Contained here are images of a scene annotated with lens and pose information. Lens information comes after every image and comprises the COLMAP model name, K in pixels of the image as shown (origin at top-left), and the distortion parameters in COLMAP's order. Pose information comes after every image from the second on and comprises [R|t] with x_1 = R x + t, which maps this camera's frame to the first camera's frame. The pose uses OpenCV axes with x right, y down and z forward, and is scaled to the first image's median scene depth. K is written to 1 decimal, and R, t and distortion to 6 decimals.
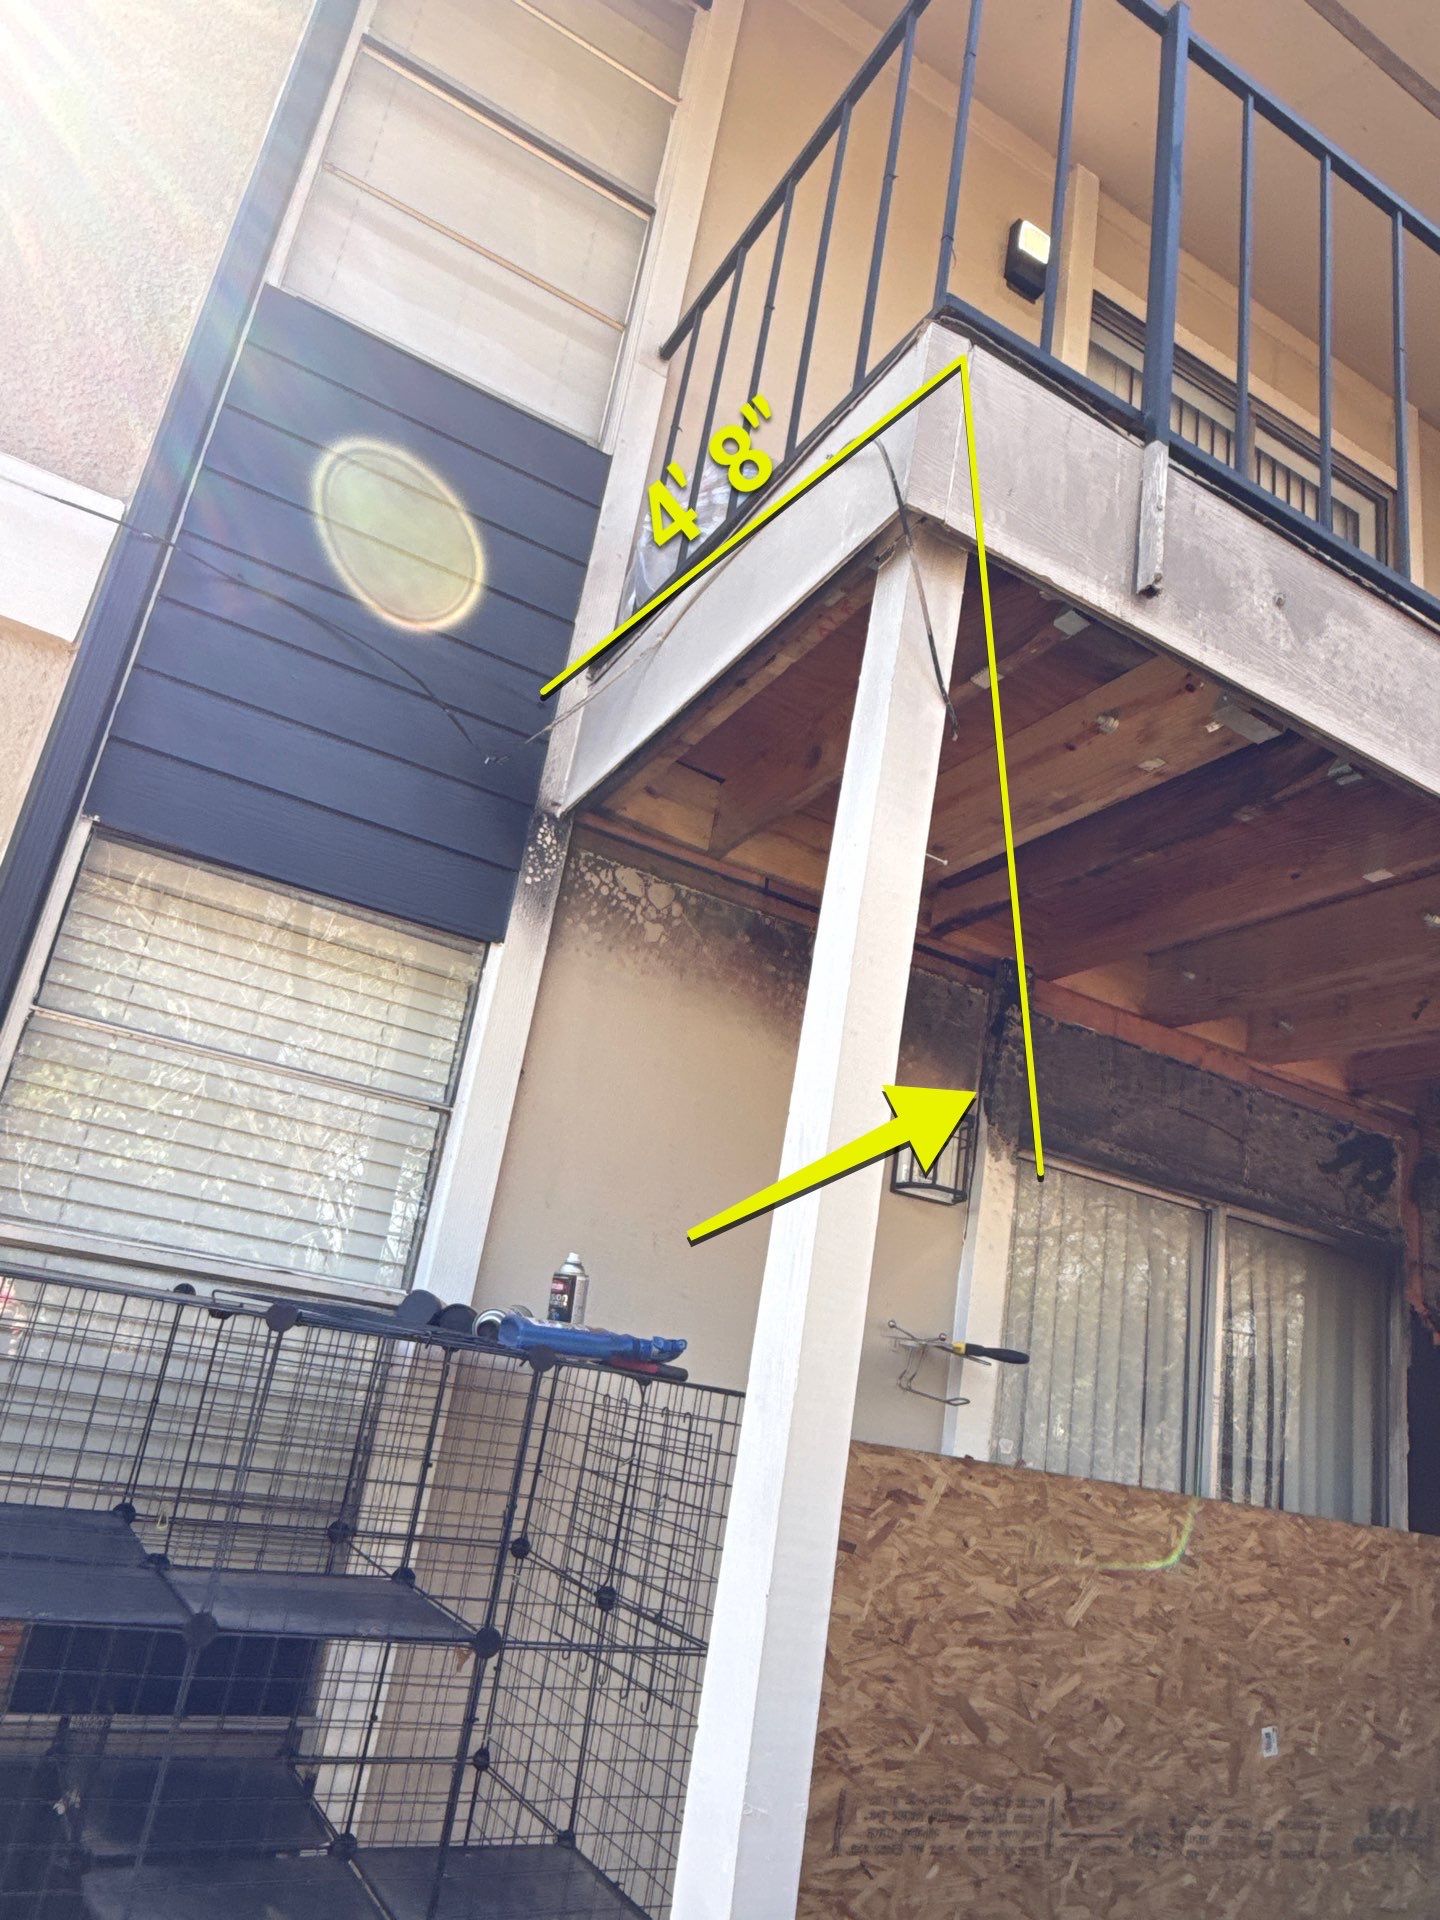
lens RADIAL K [[1292.6, 0, 720.7], [0, 1292.6, 969.9], [0, 0, 1]] dist [0.001211, 0.000498]
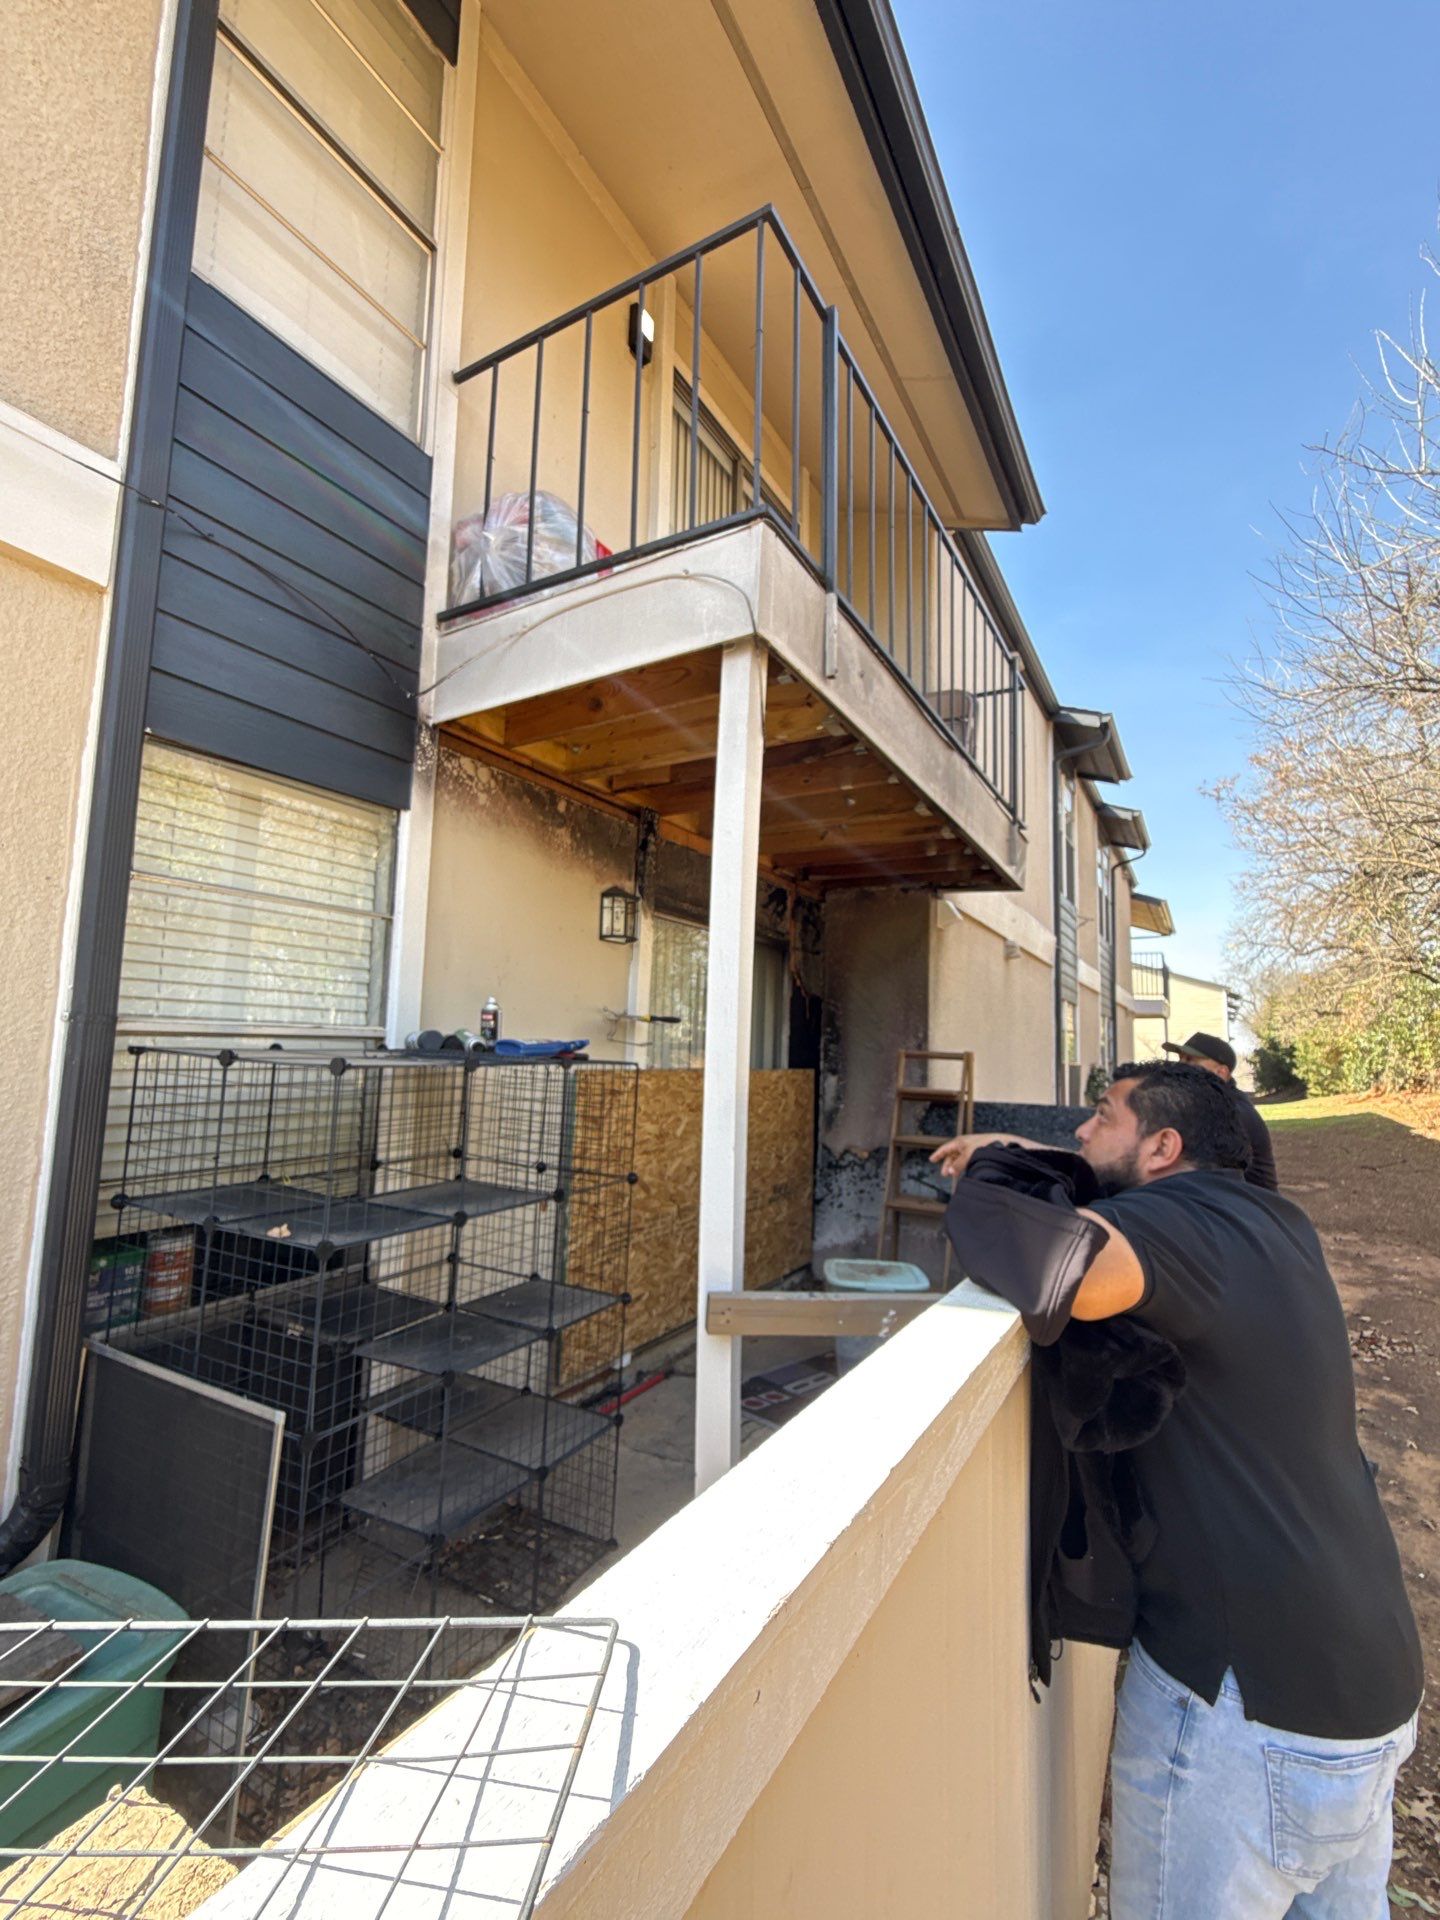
lens RADIAL K [[845.7, 0, 721.3], [0, 845.7, 967.0], [0, 0, 1]] dist [0.002438, -0.001439]
pose [[0.853175, -0.080999, 0.515297, -0.357212], [-0.061981, 0.965130, 0.254329, -0.112440], [-0.517929, -0.248926, 0.818404, -0.090662]]
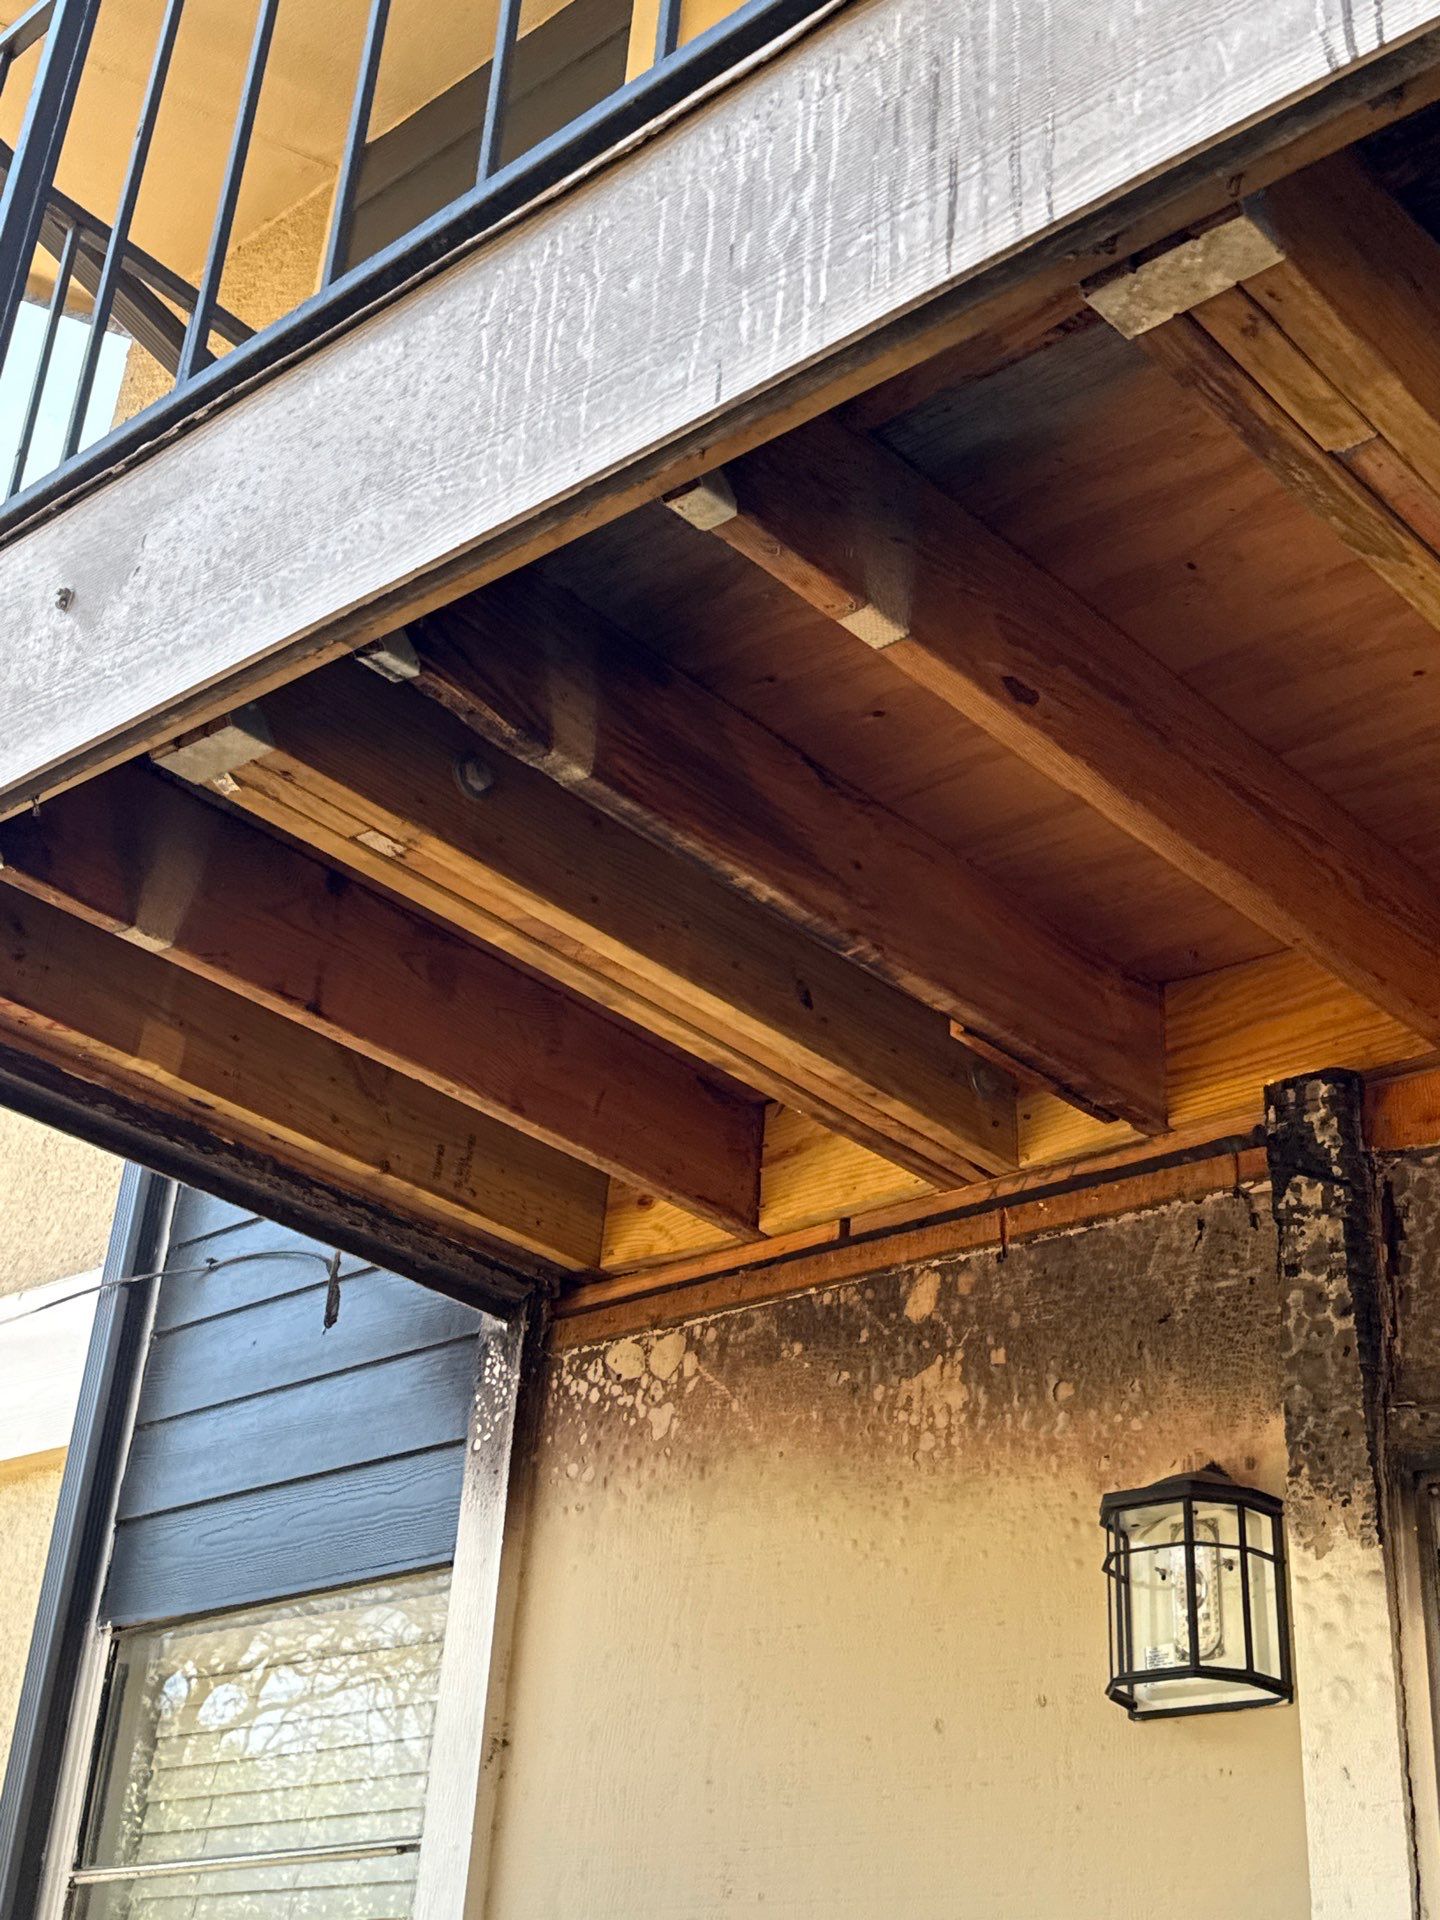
lens RADIAL K [[2475.8, 0, 706.7], [0, 2475.8, 950.1], [0, 0, 1]] dist [0.171331, -0.409495]
pose [[0.332770, -0.557113, -0.760848, 0.917087], [0.286276, 0.828436, -0.481394, 0.337366], [0.898505, -0.057619, 0.435166, 0.526100]]
